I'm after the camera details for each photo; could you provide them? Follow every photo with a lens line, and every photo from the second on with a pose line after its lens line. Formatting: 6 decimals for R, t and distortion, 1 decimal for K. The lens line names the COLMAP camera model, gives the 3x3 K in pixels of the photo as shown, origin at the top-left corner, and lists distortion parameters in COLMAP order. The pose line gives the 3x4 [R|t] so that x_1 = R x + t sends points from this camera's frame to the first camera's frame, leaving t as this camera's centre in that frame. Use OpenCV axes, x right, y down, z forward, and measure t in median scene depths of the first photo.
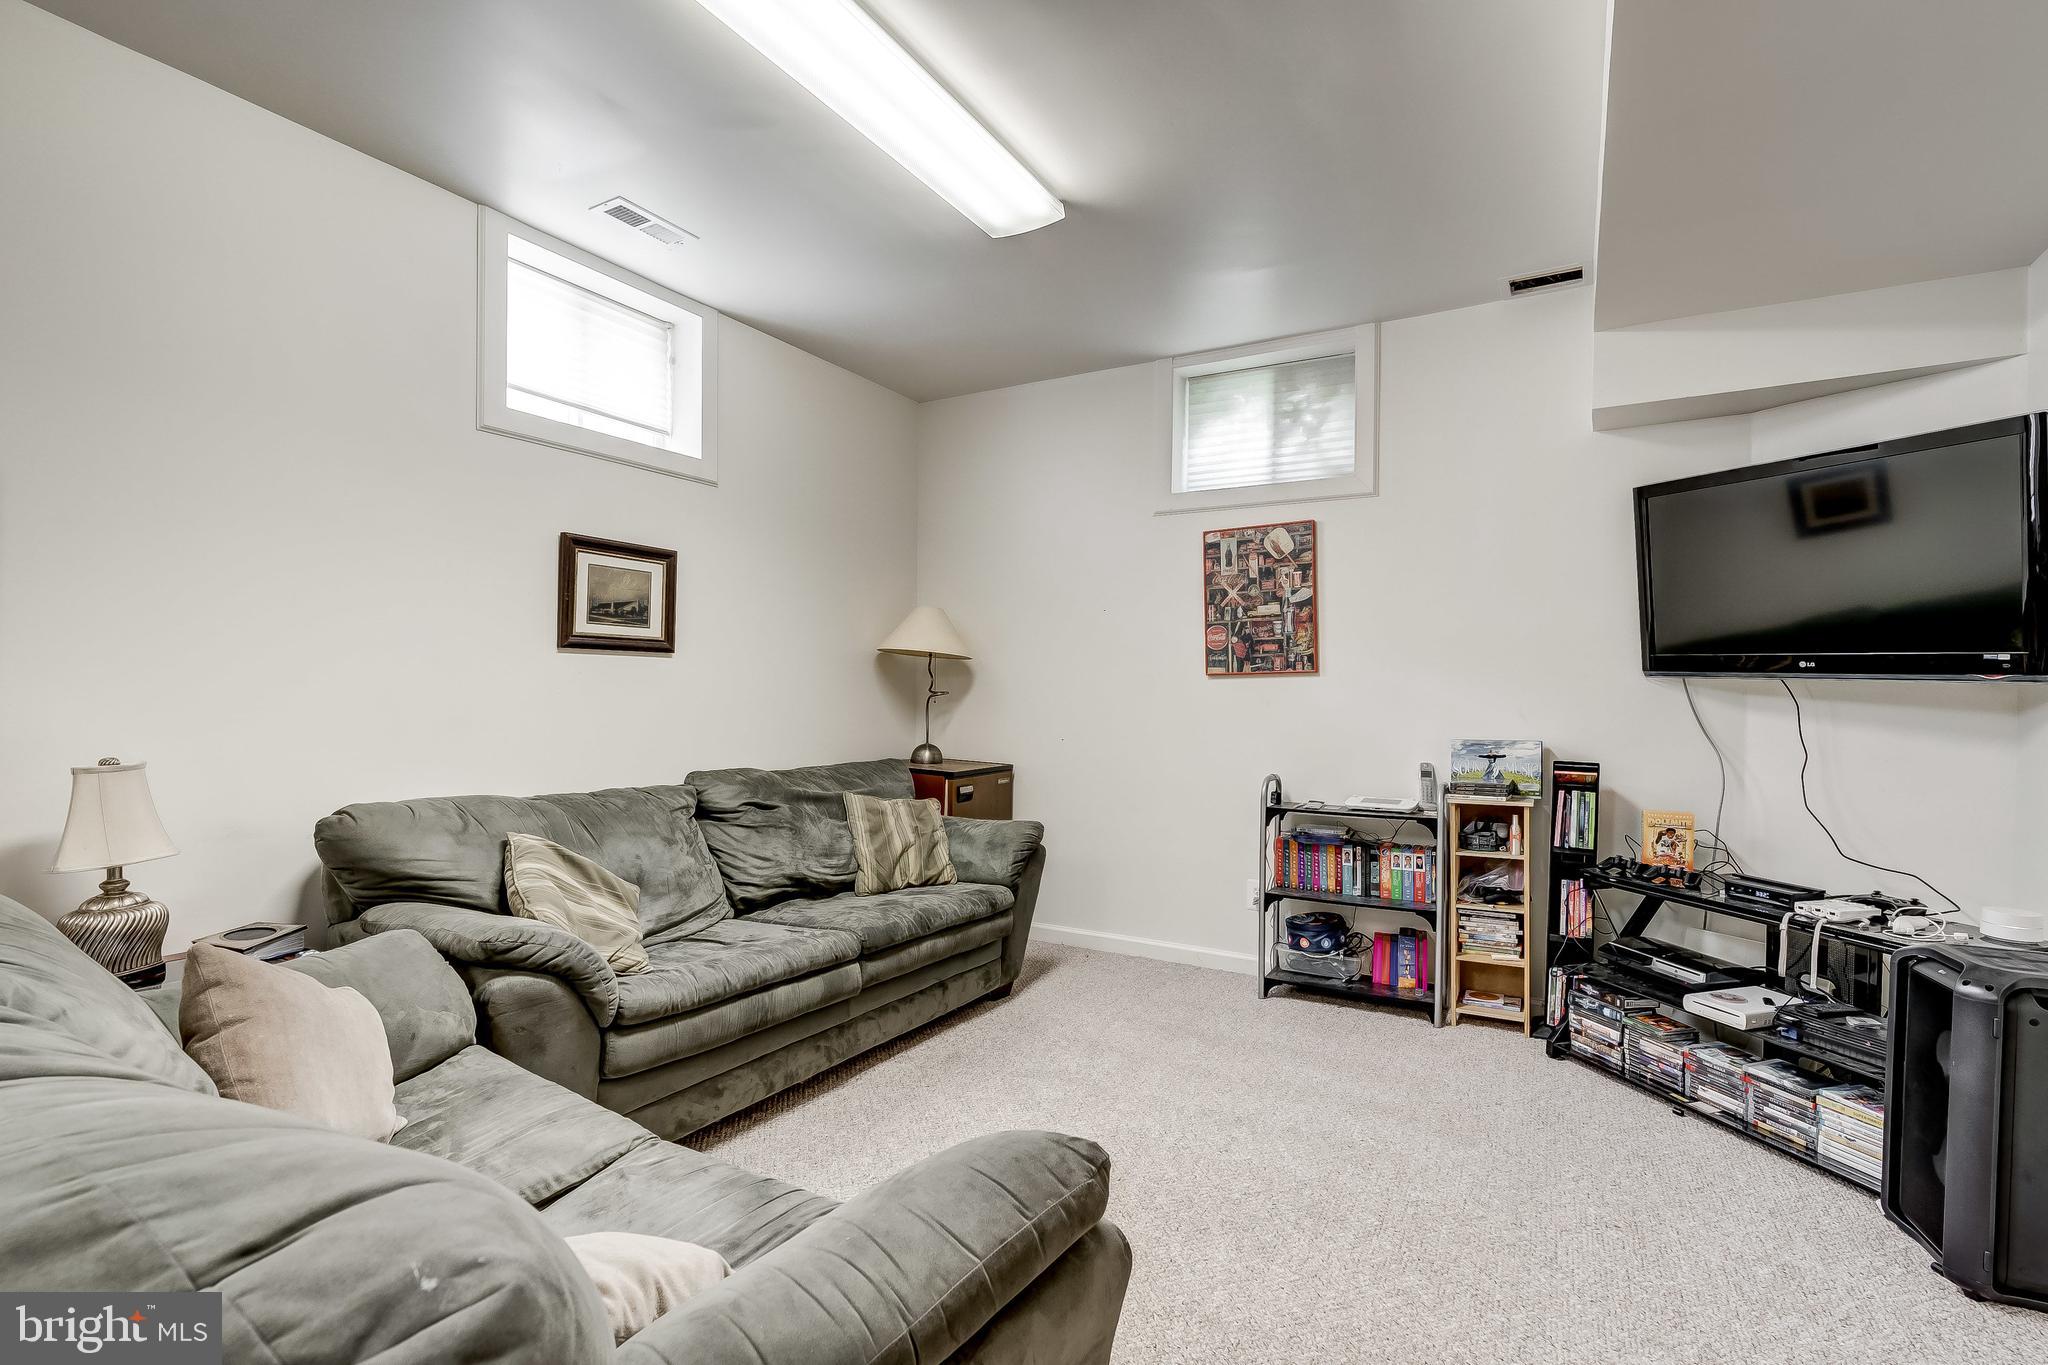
lens RADIAL K [[944.0, 0, 1021.8], [0, 944.0, 689.8], [0, 0, 1]] dist [-0.009510, 0.000669]
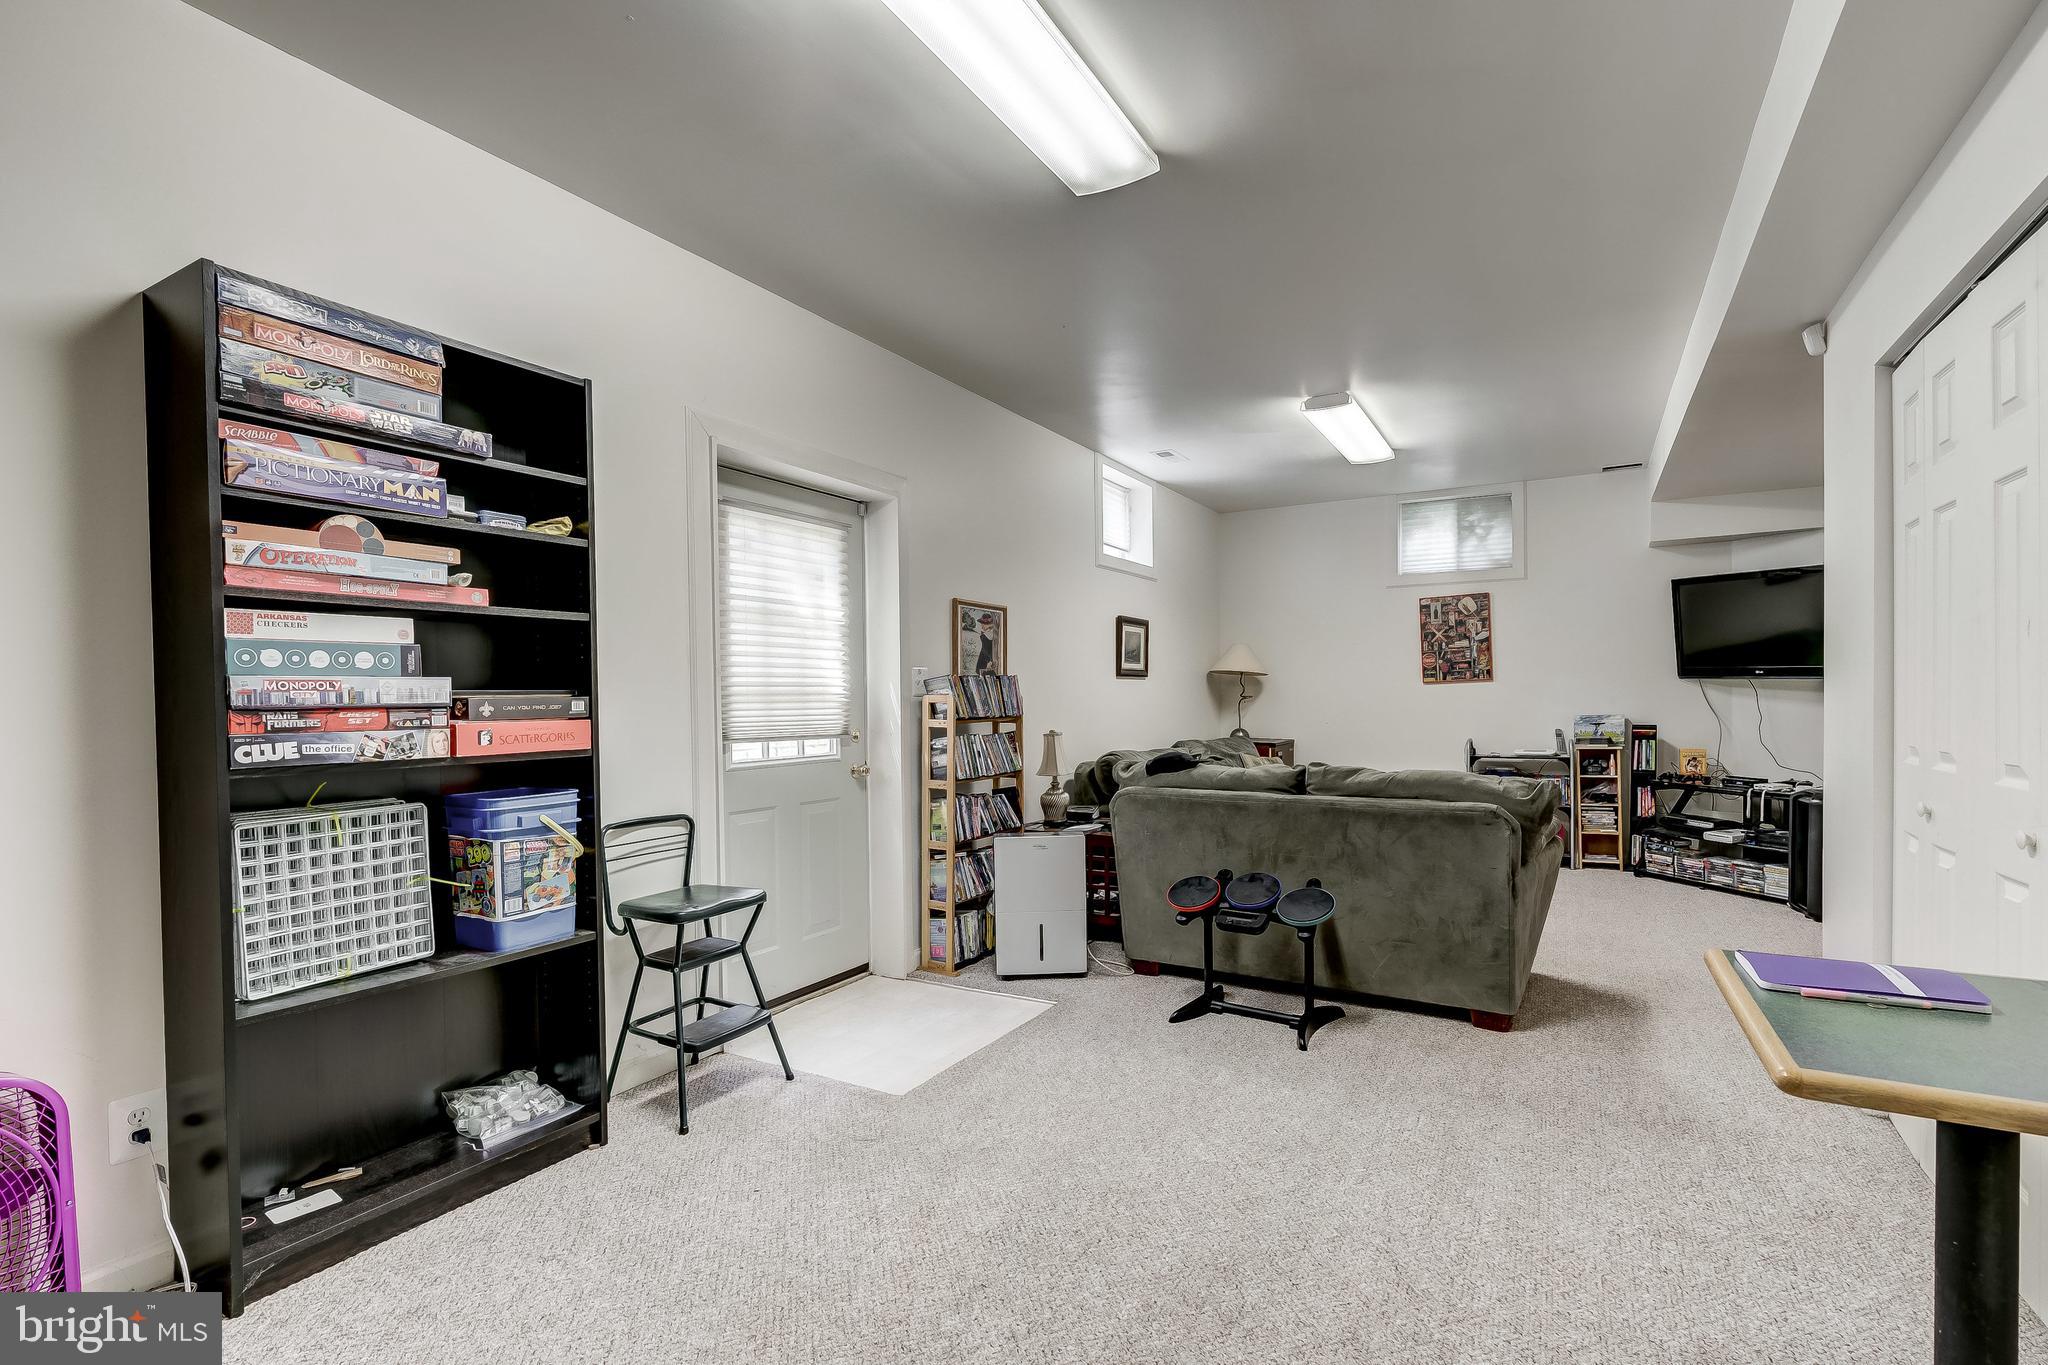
lens RADIAL K [[944.0, 0, 1064.3], [0, 944.0, 699.7], [0, 0, 1]] dist [-0.009510, 0.000669]
pose [[0.999377, -0.022925, 0.026833, -0.611367], [0.022837, 0.999733, 0.003601, -0.006835], [-0.026908, -0.002986, 0.999633, -0.839495]]
